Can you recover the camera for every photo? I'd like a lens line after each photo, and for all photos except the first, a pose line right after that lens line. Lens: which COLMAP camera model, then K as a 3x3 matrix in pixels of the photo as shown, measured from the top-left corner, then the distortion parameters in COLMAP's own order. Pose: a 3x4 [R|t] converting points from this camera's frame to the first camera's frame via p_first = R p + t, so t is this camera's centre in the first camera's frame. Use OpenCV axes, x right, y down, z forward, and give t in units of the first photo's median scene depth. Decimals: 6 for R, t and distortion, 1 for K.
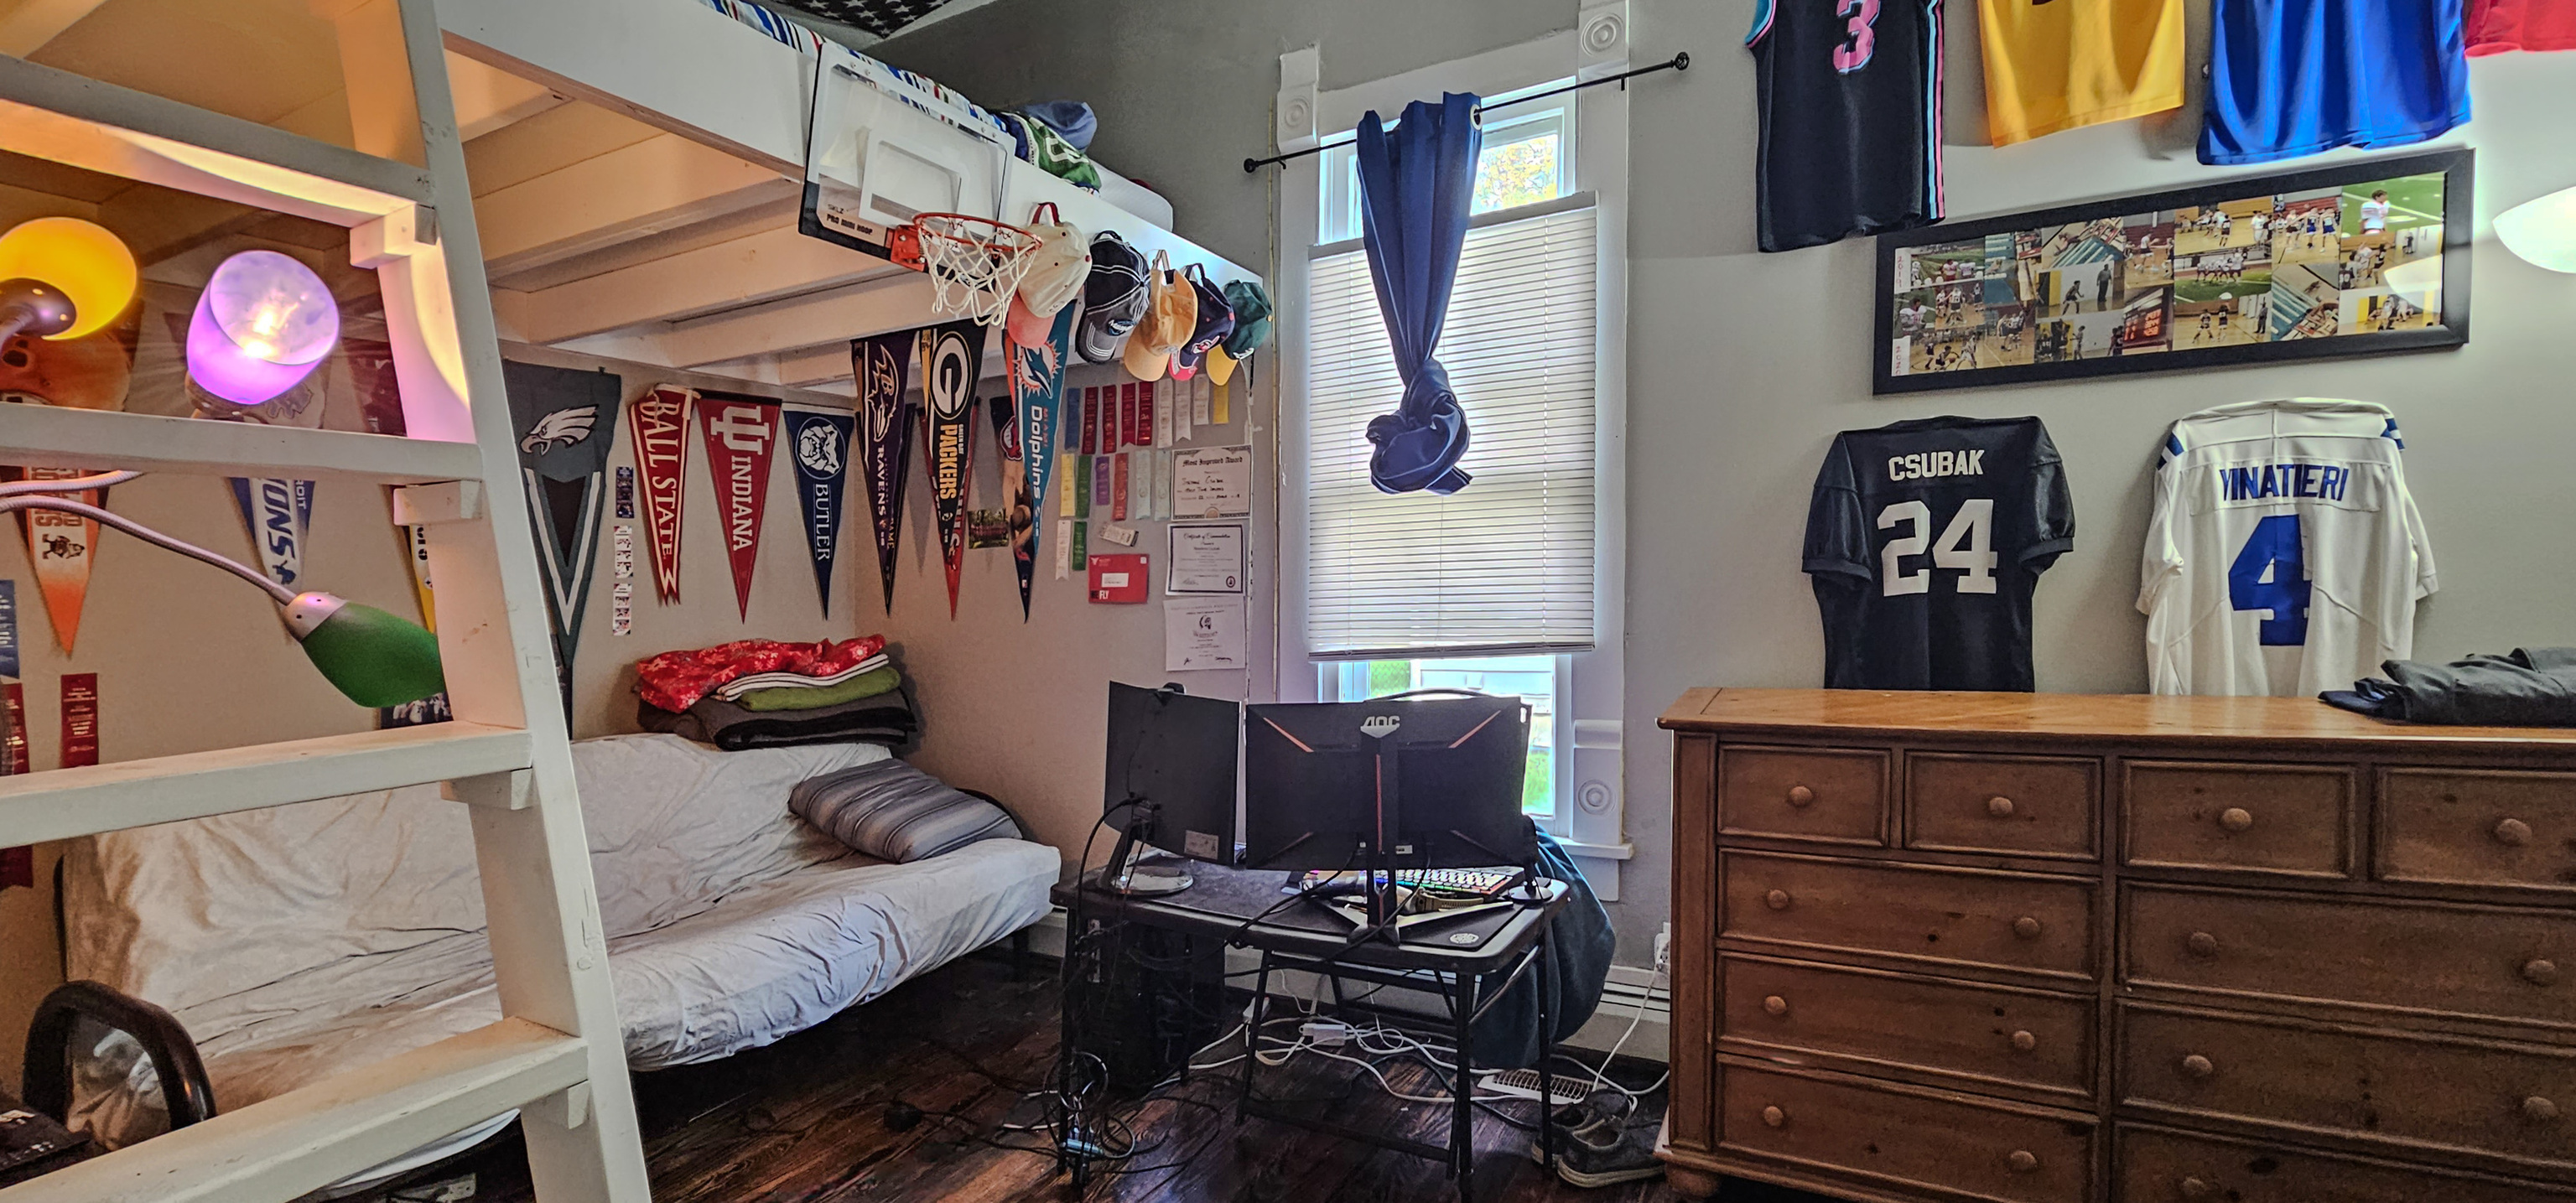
lens RADIAL K [[1088.8, 0, 1243.8], [0, 1088.8, 582.0], [0, 0, 1]] dist [0.001656, 0.000240]
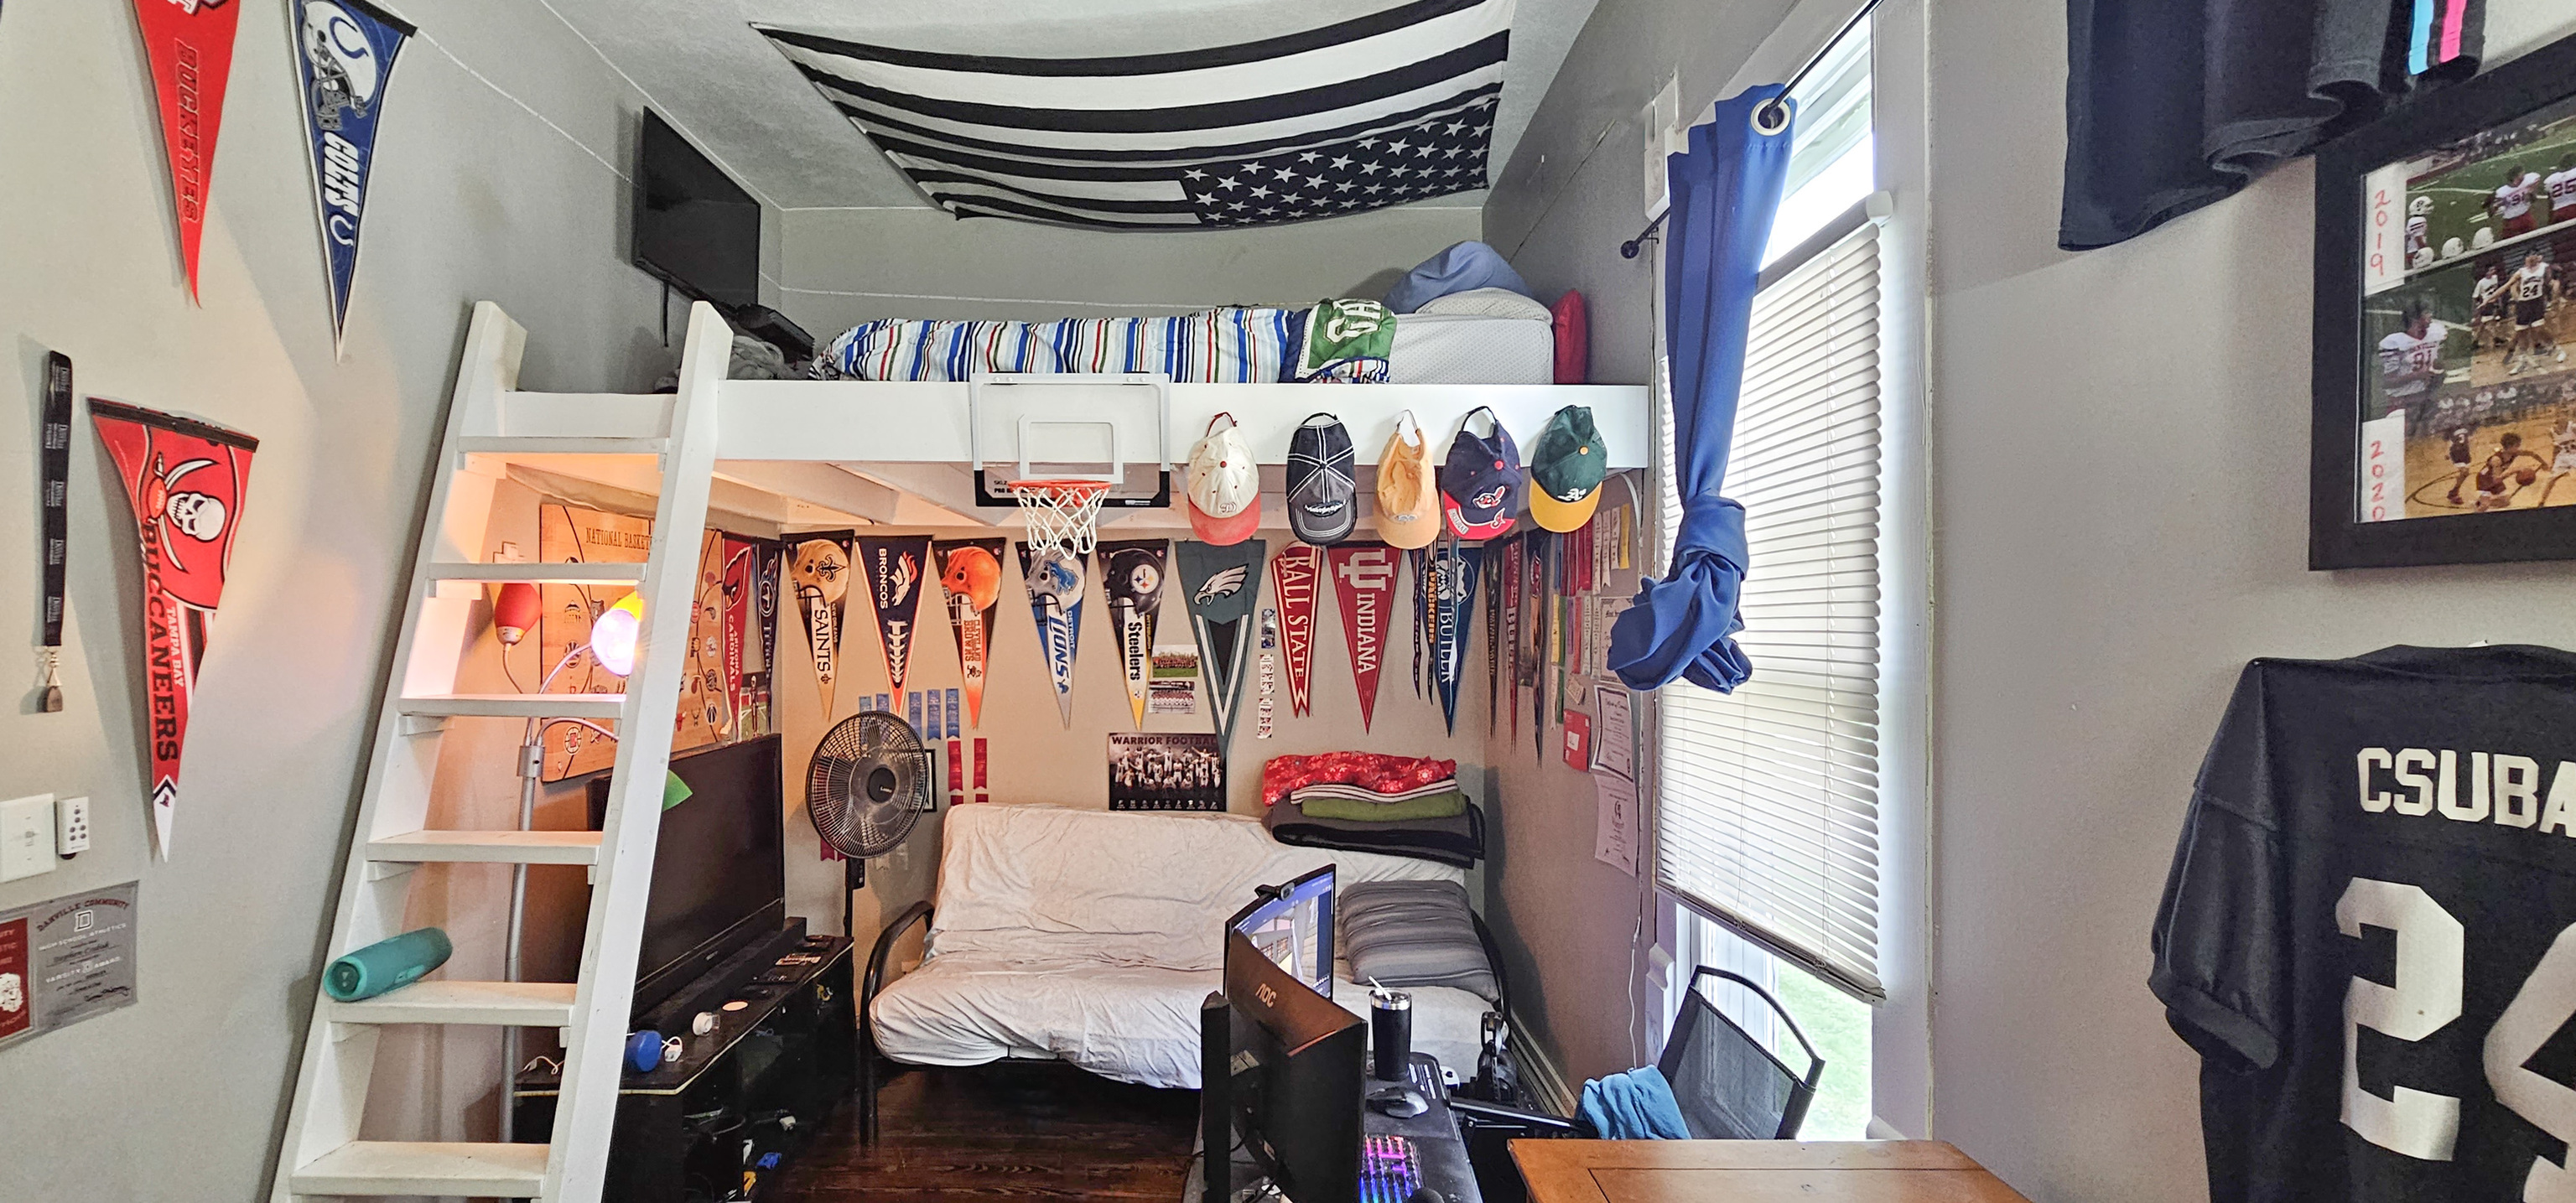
lens RADIAL K [[1088.8, 0, 1243.8], [0, 1088.8, 582.0], [0, 0, 1]] dist [0.001656, 0.000240]
pose [[0.444667, -0.001655, -0.895695, 0.738343], [-0.019351, 0.999747, -0.011454, -0.154159], [0.895487, 0.022426, 0.444522, 0.493615]]
